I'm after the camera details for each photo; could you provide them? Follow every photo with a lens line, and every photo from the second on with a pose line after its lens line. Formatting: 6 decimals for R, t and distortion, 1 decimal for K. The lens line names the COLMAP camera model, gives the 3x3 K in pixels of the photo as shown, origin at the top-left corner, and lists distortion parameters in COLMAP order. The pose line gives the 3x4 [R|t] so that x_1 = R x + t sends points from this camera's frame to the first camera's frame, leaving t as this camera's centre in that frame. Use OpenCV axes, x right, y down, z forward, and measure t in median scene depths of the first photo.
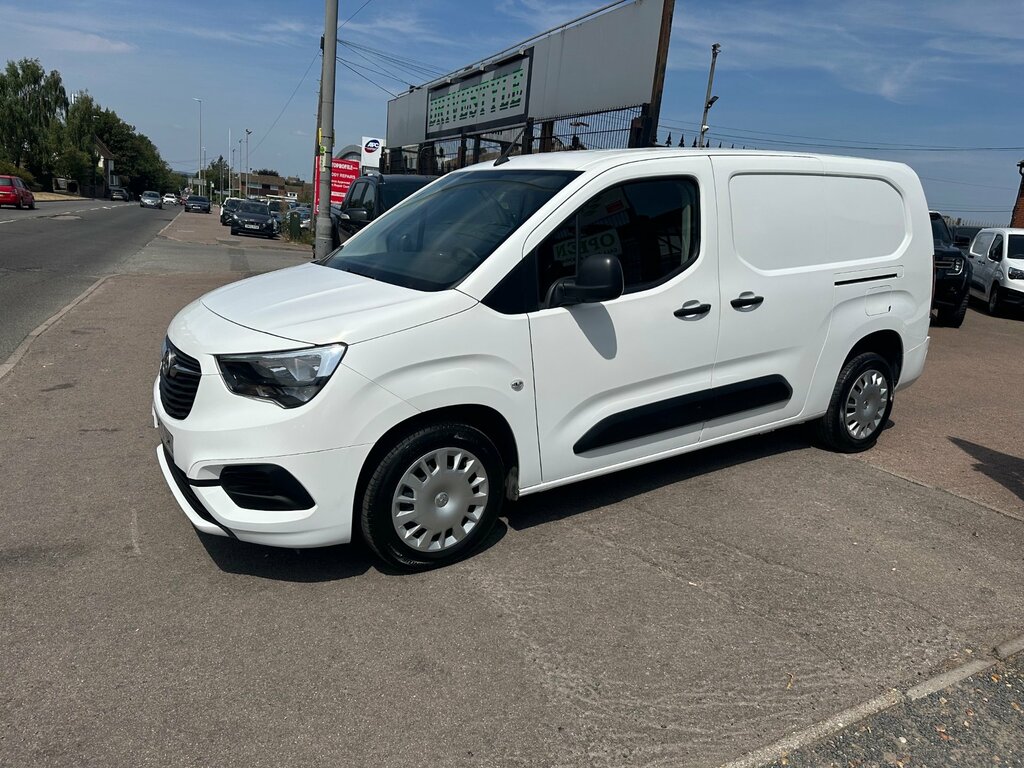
lens RADIAL K [[716.3, 0, 562.5], [0, 716.3, 382.5], [0, 0, 1]] dist [0.067418, -0.080092]
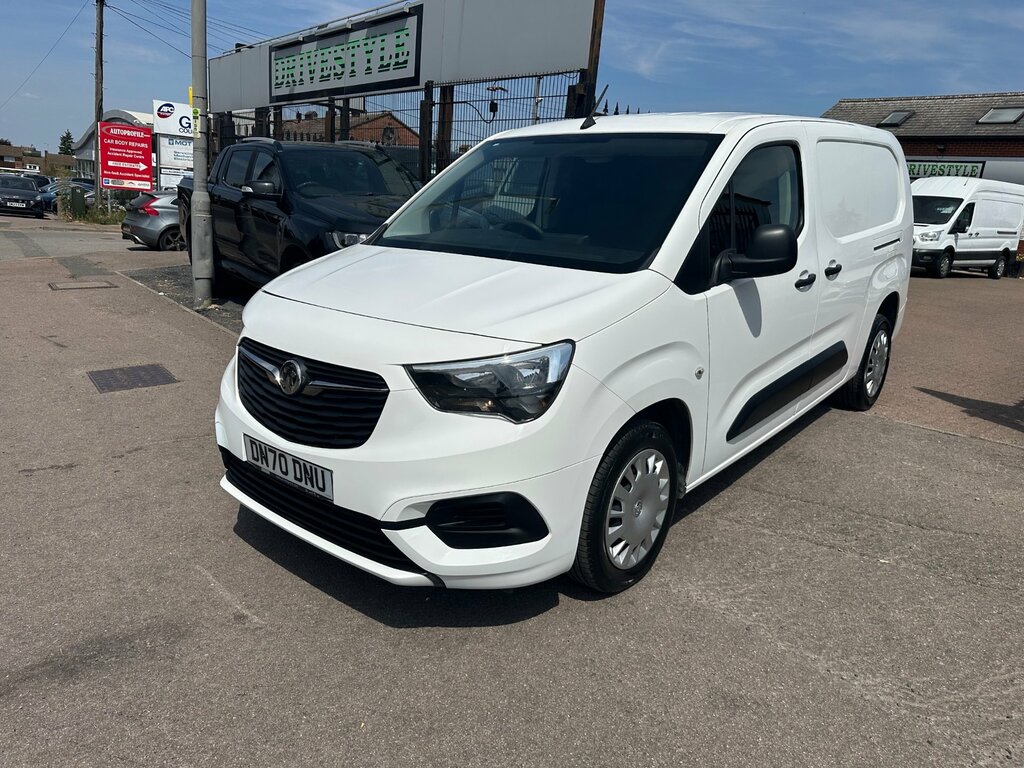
lens RADIAL K [[707.7, 0, 510.8], [0, 707.7, 376.0], [0, 0, 1]] dist [0.029452, -0.031833]
pose [[0.963560, -0.078176, 0.255815, -0.206629], [0.069830, 0.996693, 0.041563, -0.018244], [-0.258218, -0.022185, 0.965832, 0.078054]]
